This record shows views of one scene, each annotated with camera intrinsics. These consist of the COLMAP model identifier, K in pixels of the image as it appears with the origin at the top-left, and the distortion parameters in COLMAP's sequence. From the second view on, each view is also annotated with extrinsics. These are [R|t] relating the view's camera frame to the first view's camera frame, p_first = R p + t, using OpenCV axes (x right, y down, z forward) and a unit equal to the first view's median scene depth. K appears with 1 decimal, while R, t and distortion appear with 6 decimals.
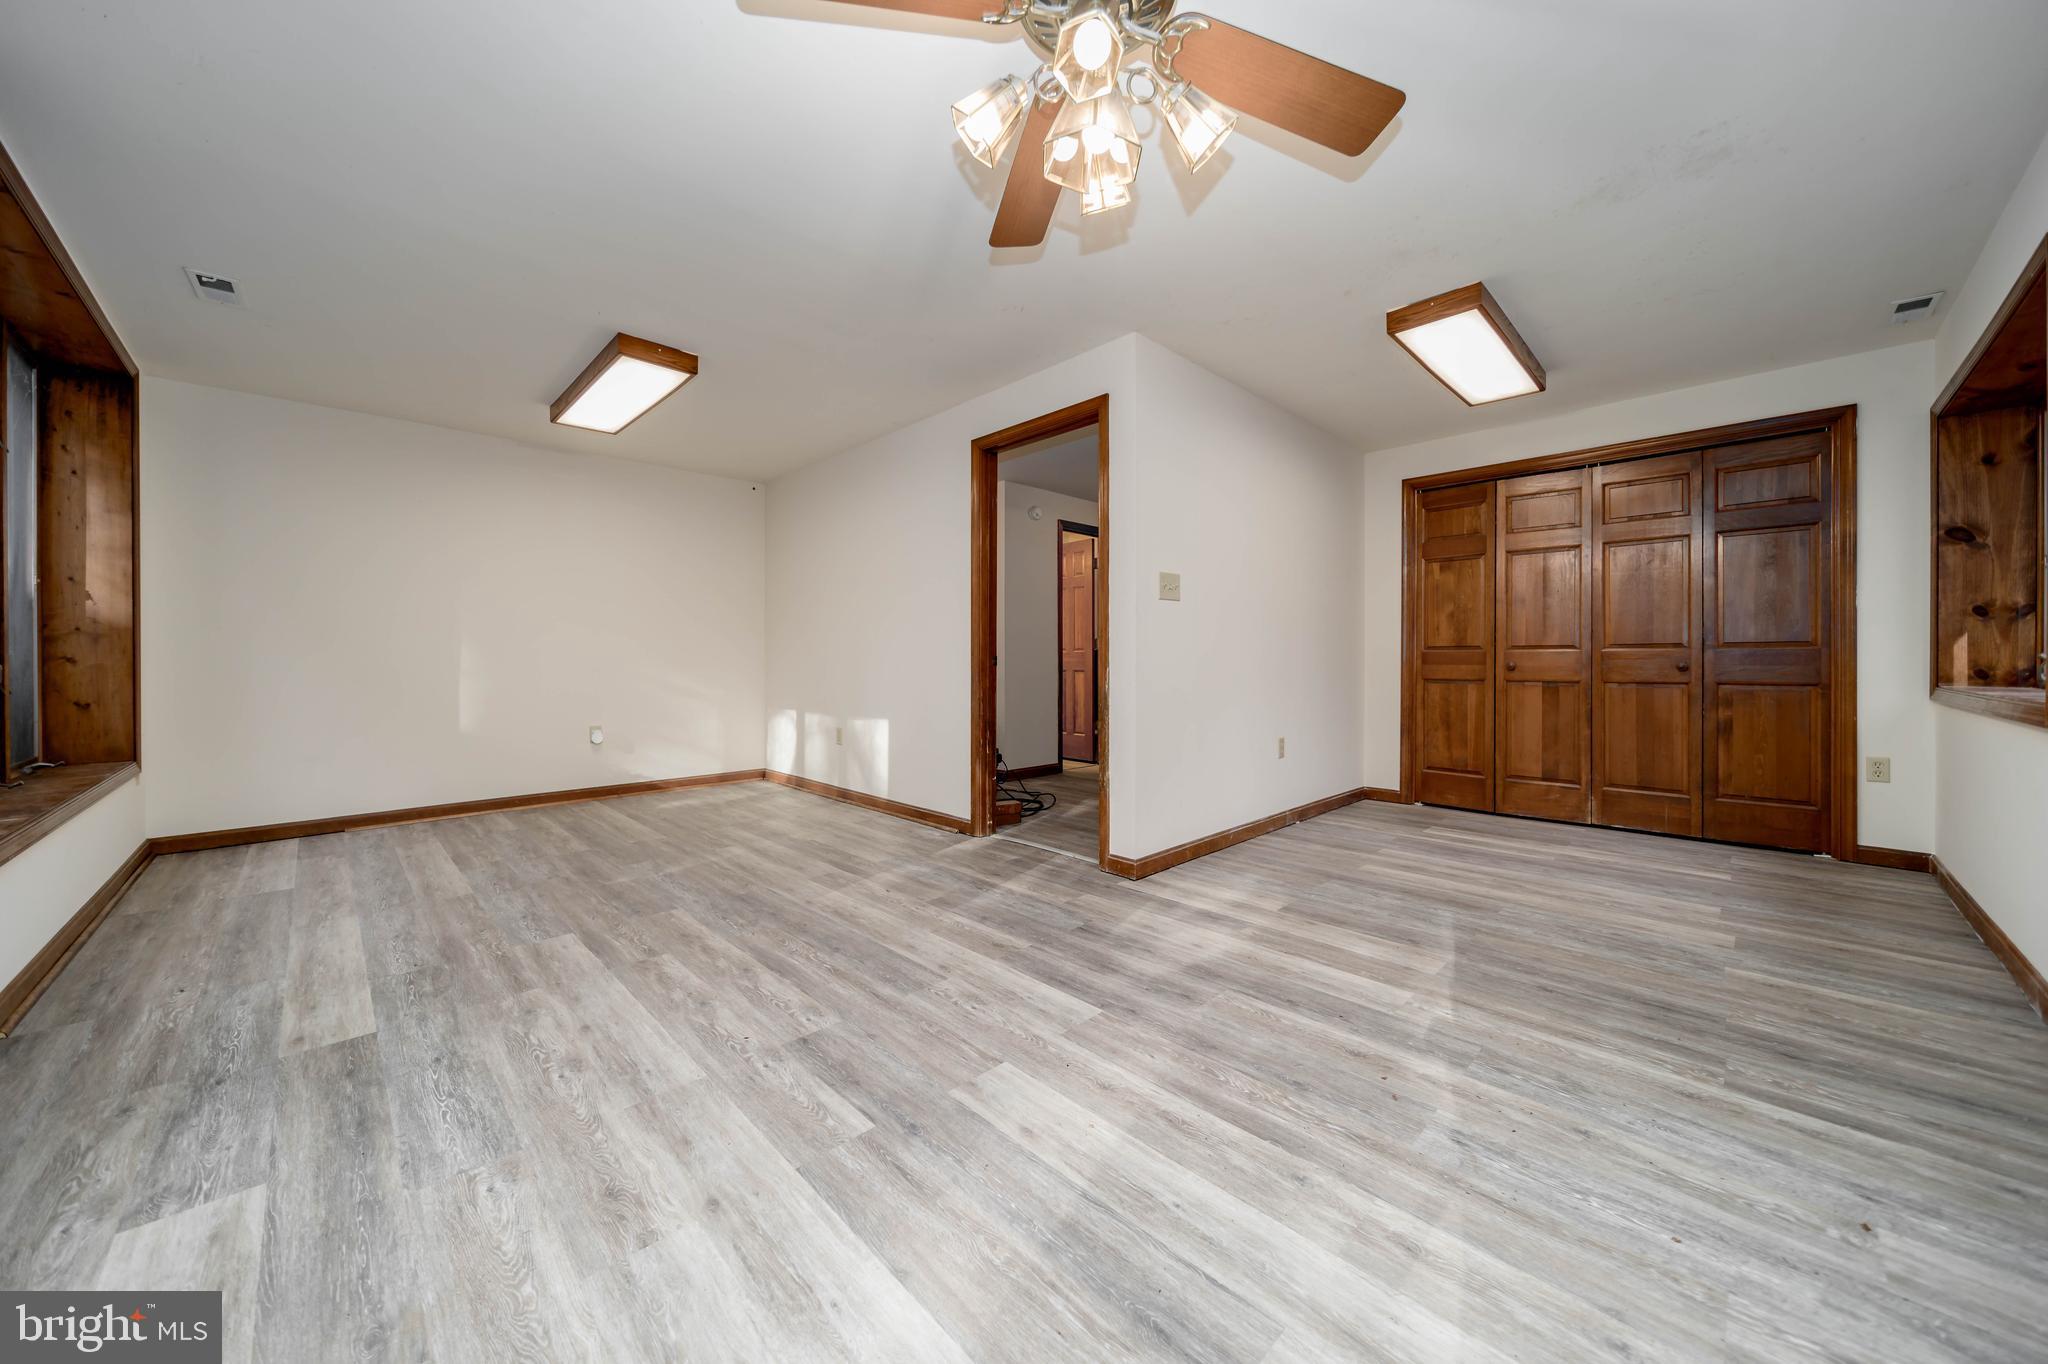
lens RADIAL K [[726.7, 0, 1019.2], [0, 726.7, 653.2], [0, 0, 1]] dist [-0.001156, -0.000412]
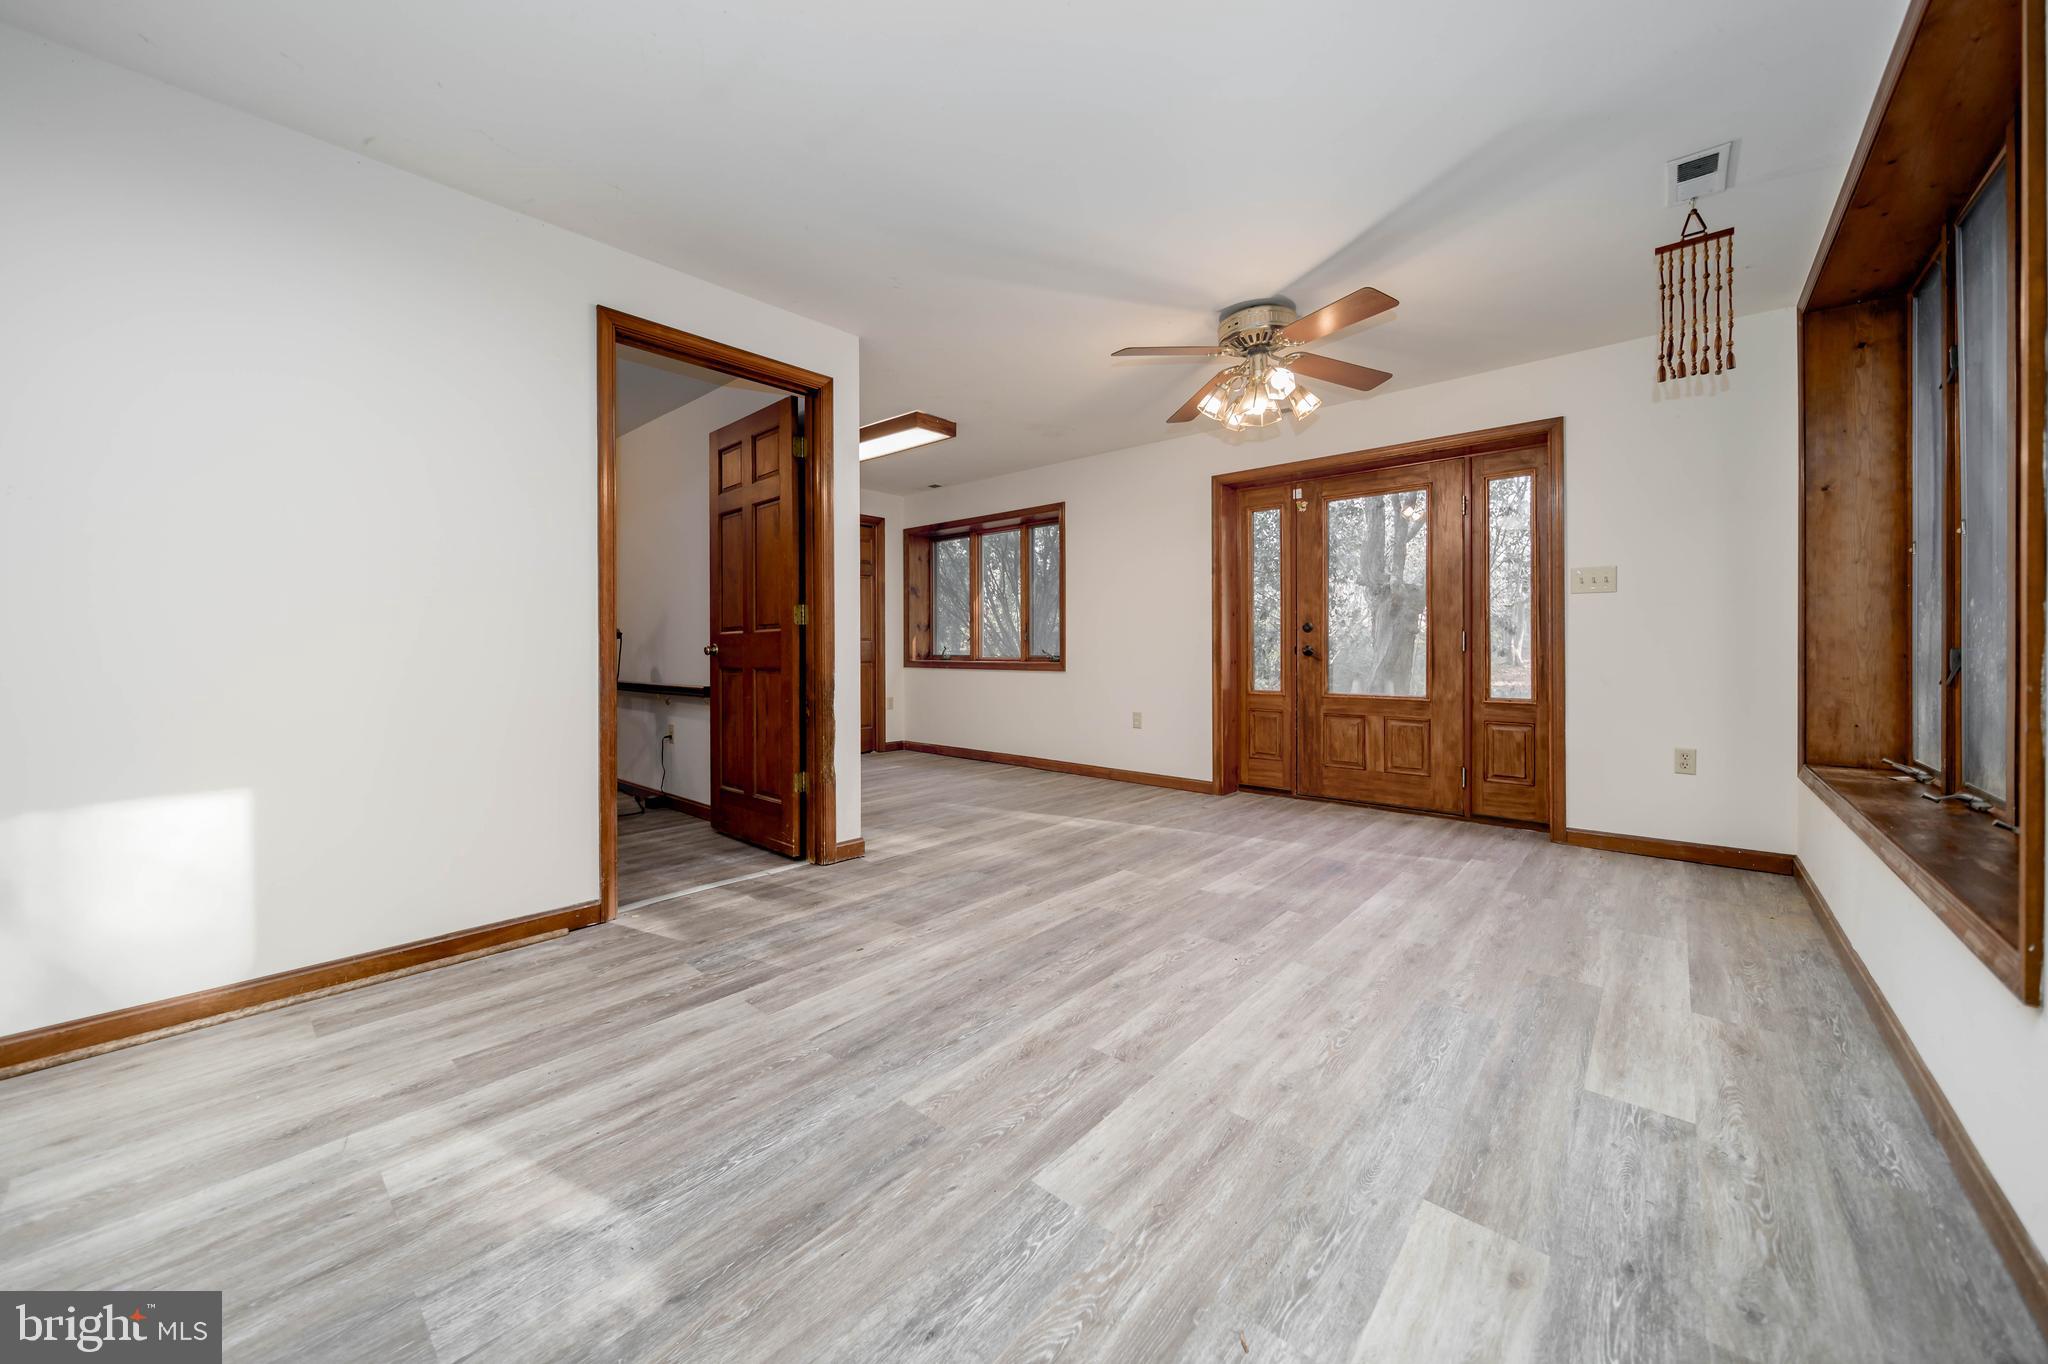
lens RADIAL K [[726.7, 0, 1019.2], [0, 726.7, 653.2], [0, 0, 1]] dist [-0.001156, -0.000412]
pose [[-0.069873, -0.006339, 0.997536, -1.333531], [-0.004958, 0.999970, 0.006007, 0.013408], [-0.997544, -0.004526, -0.069902, 1.243304]]
